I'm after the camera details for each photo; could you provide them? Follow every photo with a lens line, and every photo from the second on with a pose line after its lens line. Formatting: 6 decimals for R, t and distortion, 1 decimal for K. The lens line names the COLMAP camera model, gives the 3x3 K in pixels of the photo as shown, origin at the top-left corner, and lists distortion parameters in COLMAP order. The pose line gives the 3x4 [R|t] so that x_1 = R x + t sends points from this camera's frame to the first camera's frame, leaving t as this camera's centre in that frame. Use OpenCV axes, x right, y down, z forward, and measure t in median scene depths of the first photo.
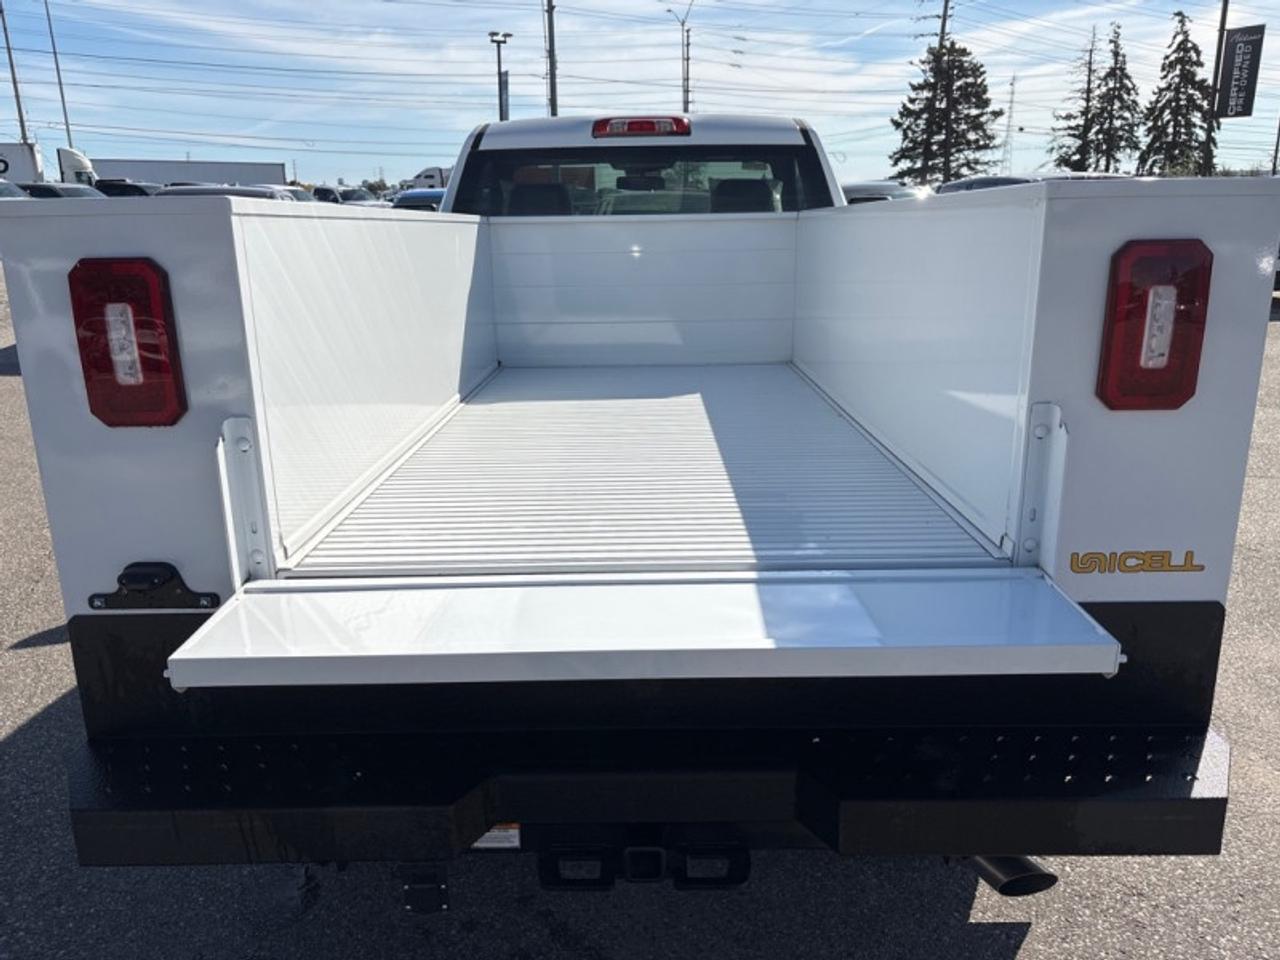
lens RADIAL K [[967.2, 0, 624.8], [0, 967.2, 496.4], [0, 0, 1]] dist [0.048229, -0.054107]
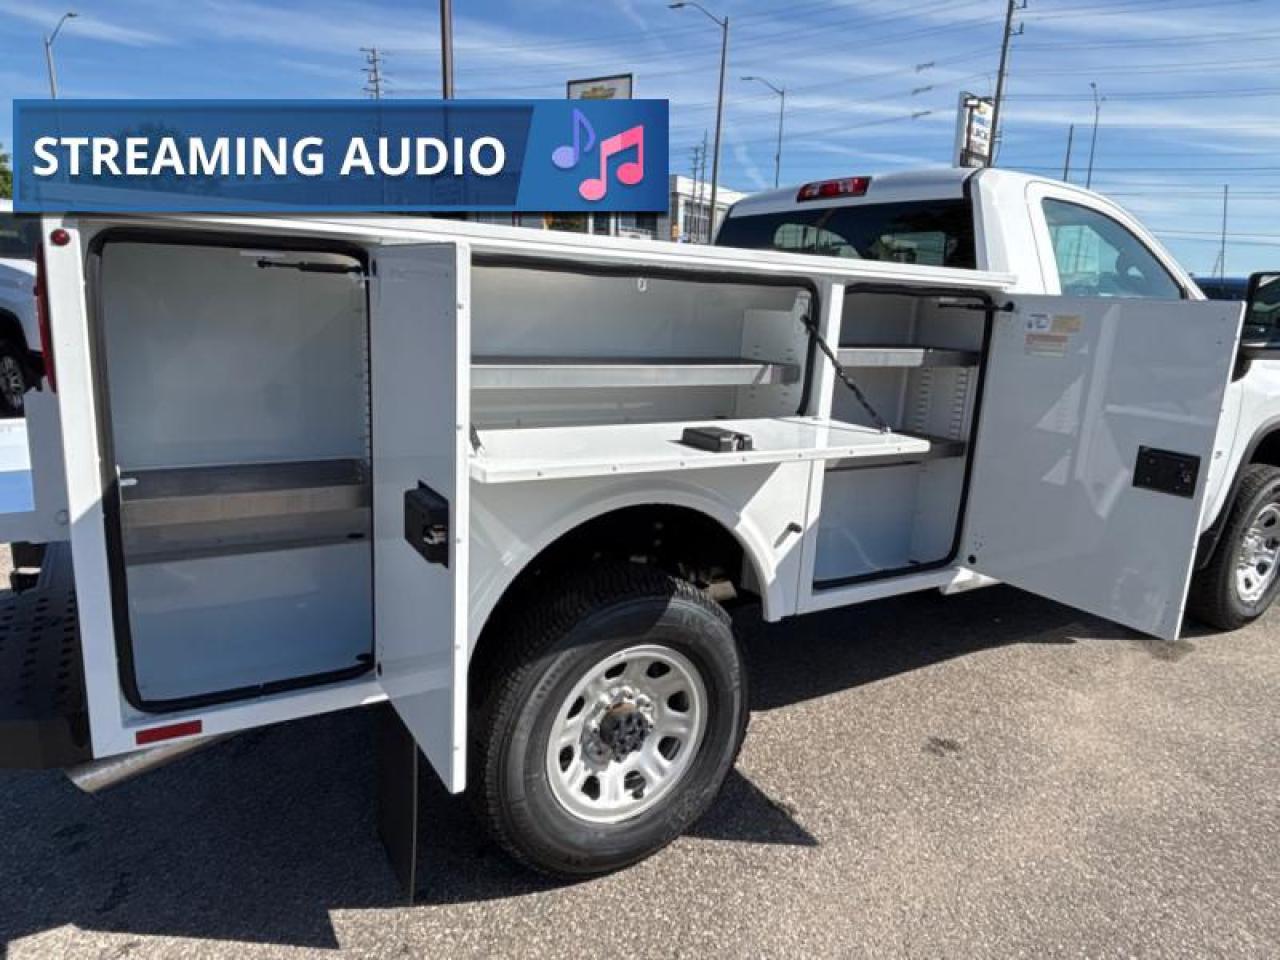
lens RADIAL K [[817.8, 0, 631.7], [0, 817.8, 480.4], [0, 0, 1]] dist [0.027836, -0.037354]
pose [[0.512860, 0.228768, -0.827429, 0.094288], [-0.283434, 0.954915, 0.088336, -0.014444], [0.810333, 0.189218, 0.554579, 0.056353]]
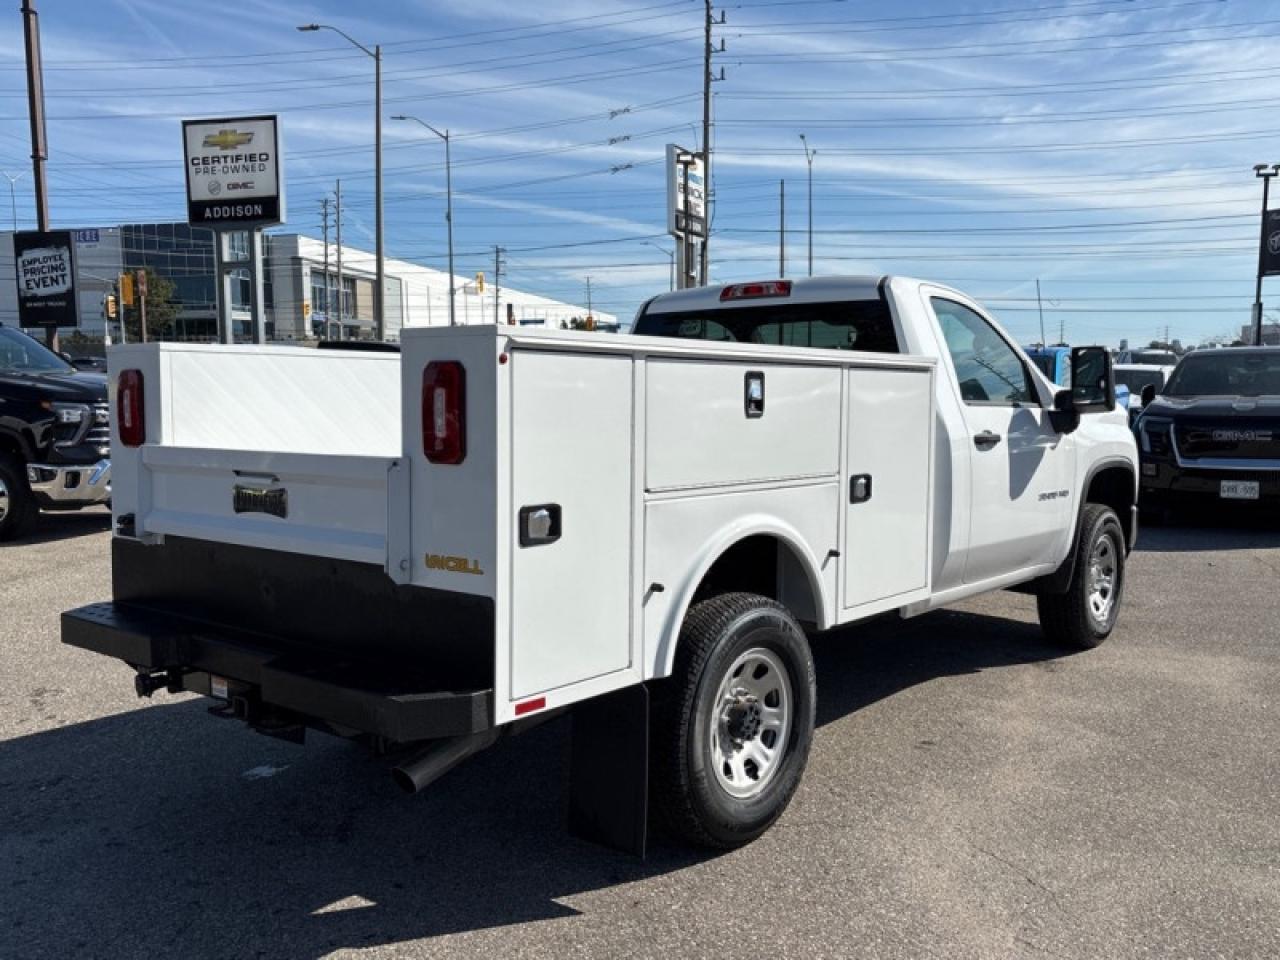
lens RADIAL K [[1139.9, 0, 619.0], [0, 1139.9, 484.0], [0, 0, 1]] dist [0.029313, -0.012679]
pose [[0.762110, 0.064760, -0.644201, 0.109167], [-0.186078, 0.974915, -0.122130, 0.006704], [0.620132, 0.212948, 0.755042, -0.013479]]
